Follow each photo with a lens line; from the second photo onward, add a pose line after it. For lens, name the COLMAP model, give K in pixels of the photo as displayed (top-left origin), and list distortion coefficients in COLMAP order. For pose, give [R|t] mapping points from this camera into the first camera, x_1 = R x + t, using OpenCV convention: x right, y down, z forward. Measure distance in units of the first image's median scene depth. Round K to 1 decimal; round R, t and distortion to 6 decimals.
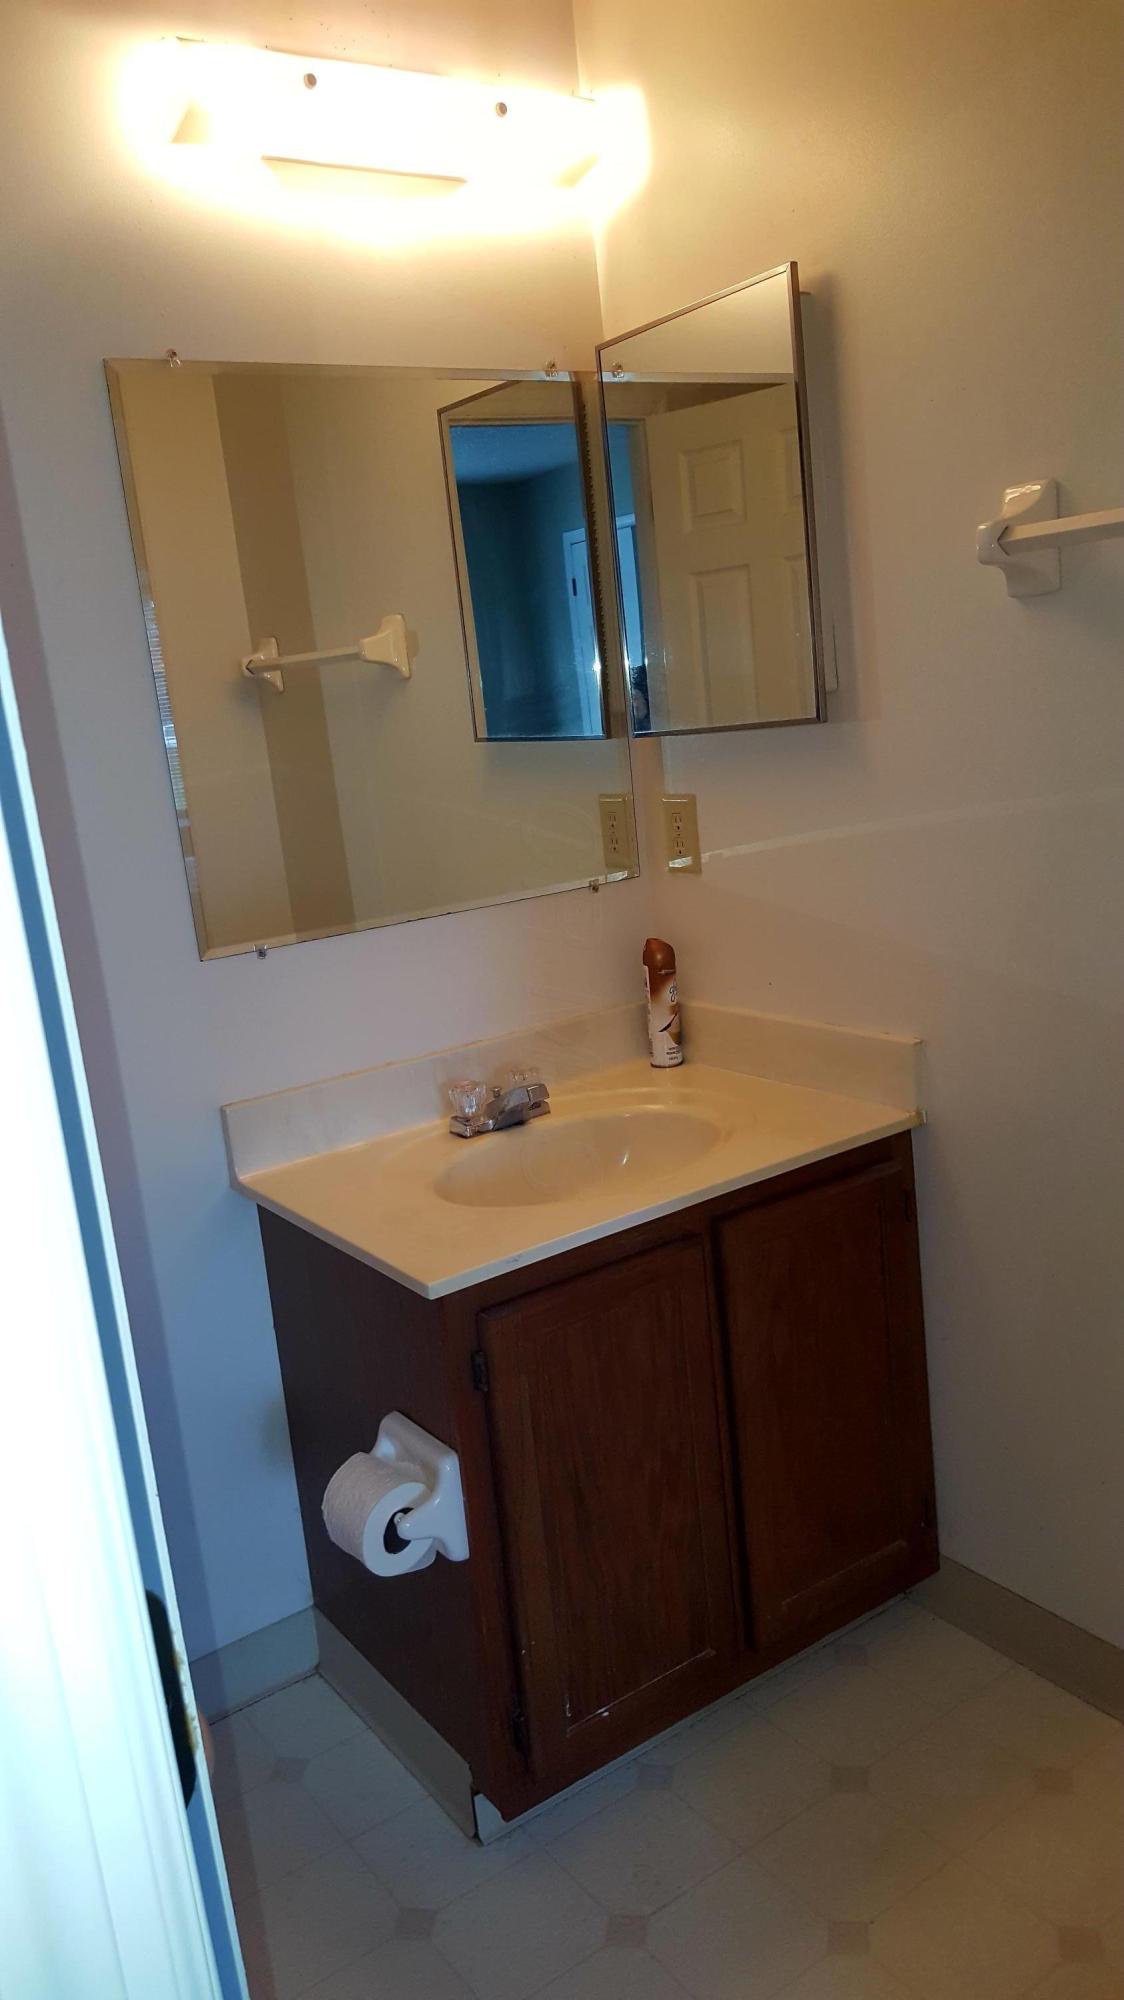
lens RADIAL K [[1530.7, 0, 579.3], [0, 1530.7, 1005.2], [0, 0, 1]] dist [0.151468, -0.229555]
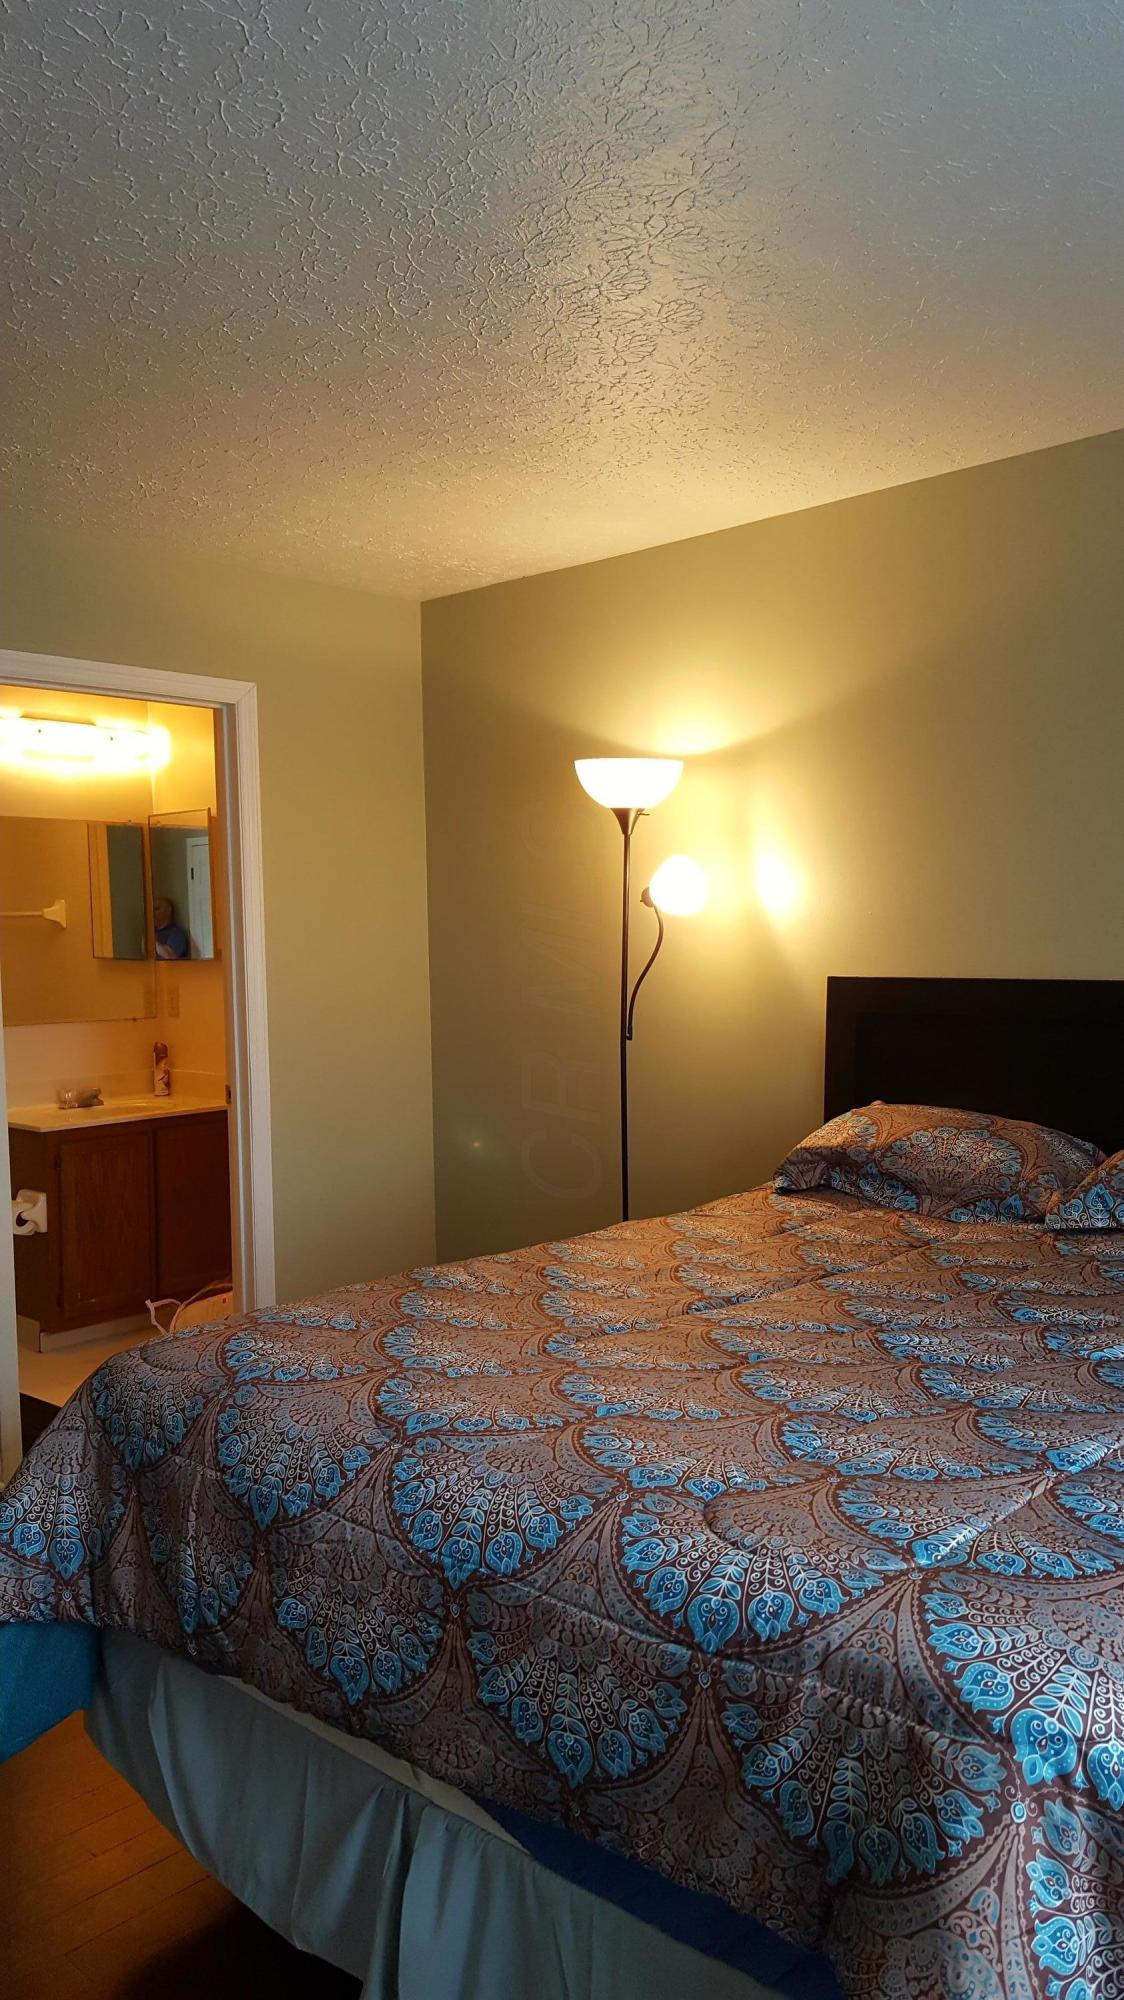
lens RADIAL K [[1530.7, 0, 579.3], [0, 1530.7, 1005.2], [0, 0, 1]] dist [0.151468, -0.229555]
pose [[0.978802, 0.075344, 0.190449, 0.236805], [-0.040471, 0.982693, -0.180766, 0.324657], [-0.200772, 0.169226, 0.964911, -1.543941]]
